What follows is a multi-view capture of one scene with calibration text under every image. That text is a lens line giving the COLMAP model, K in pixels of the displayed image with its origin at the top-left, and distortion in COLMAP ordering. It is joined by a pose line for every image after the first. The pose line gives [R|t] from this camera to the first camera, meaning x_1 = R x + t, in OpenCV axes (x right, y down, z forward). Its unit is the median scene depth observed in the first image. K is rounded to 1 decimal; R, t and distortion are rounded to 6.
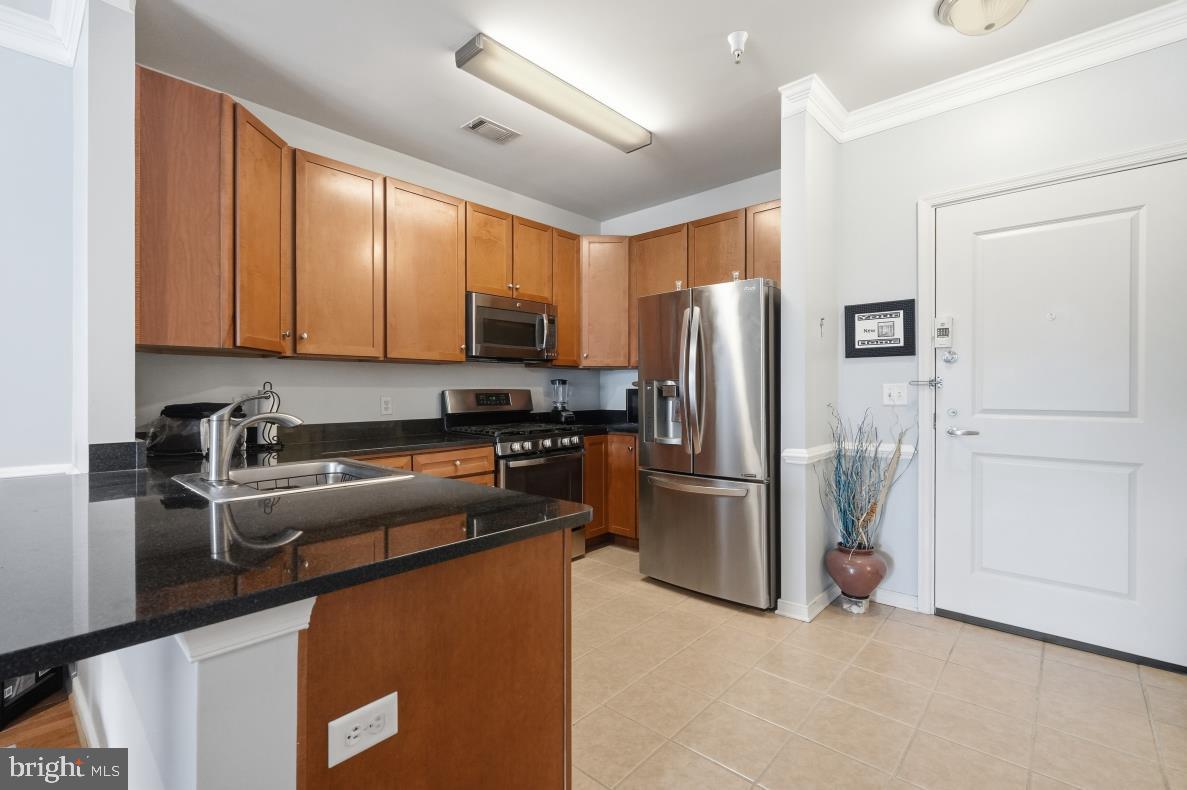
lens RADIAL K [[531.6, 0, 603.5], [0, 531.6, 391.0], [0, 0, 1]] dist [-0.003396, 0.001482]
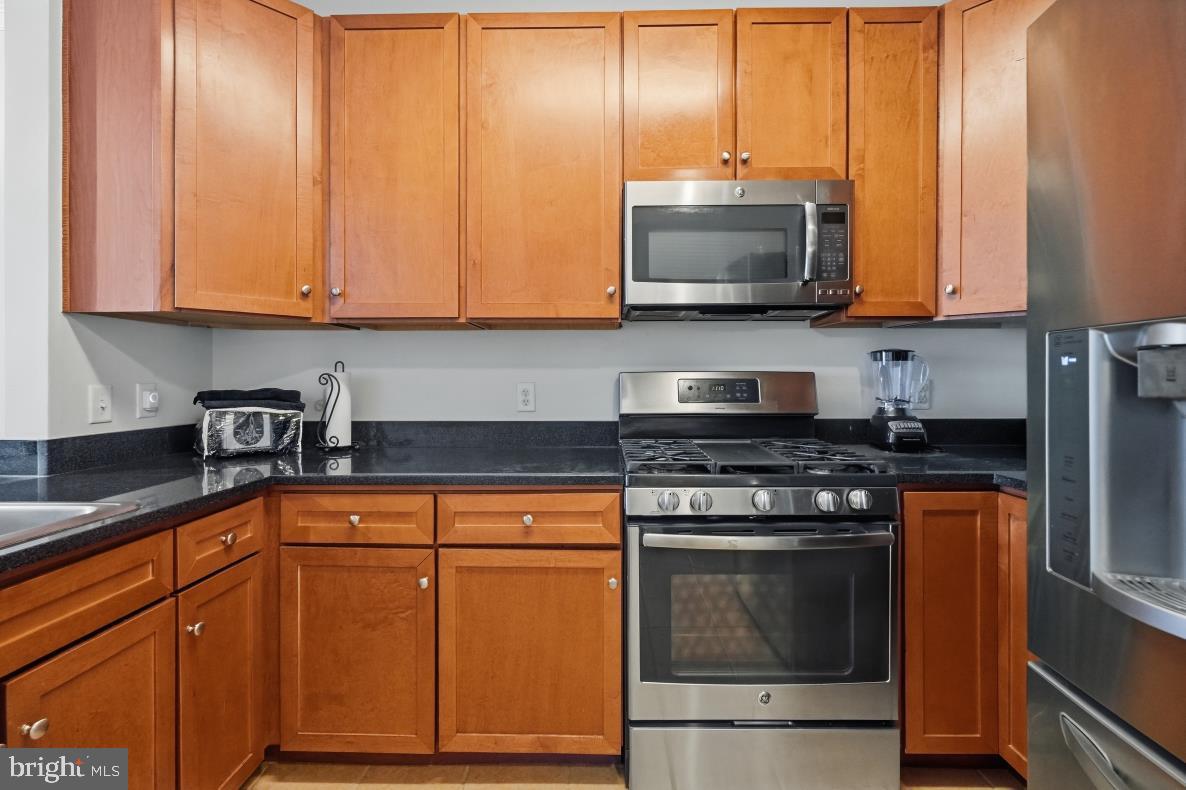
lens RADIAL K [[531.1, 0, 596.4], [0, 531.1, 377.9], [0, 0, 1]] dist [-0.003396, 0.001482]
pose [[0.650601, 0.005000, -0.759403, 0.109689], [-0.002416, 0.999987, 0.004514, 0.001199], [0.759416, -0.001102, 0.650605, 0.563460]]
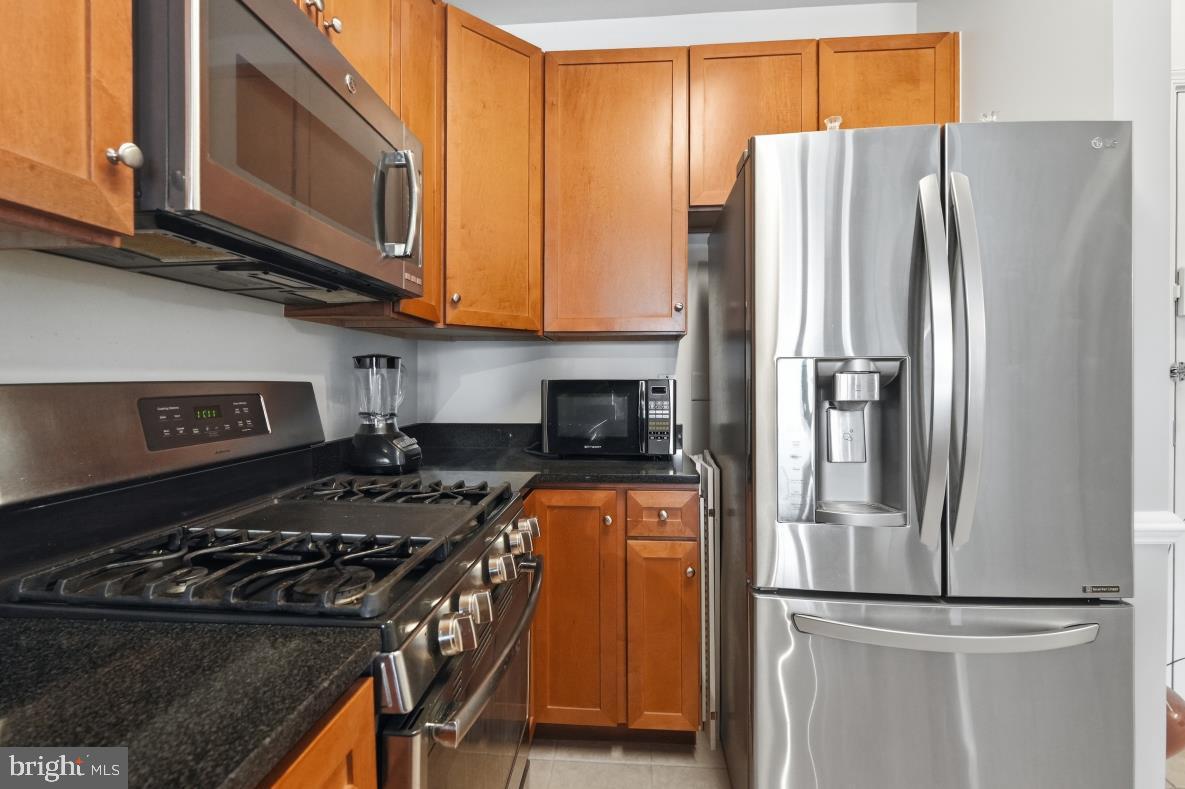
lens RADIAL K [[530.7, 0, 599.0], [0, 530.7, 376.8], [0, 0, 1]] dist [-0.003396, 0.001482]
pose [[0.785703, 0.003195, 0.618596, -0.216713], [0.002554, 0.999961, -0.008409, -0.002676], [-0.618599, 0.008187, 0.785664, 0.657795]]
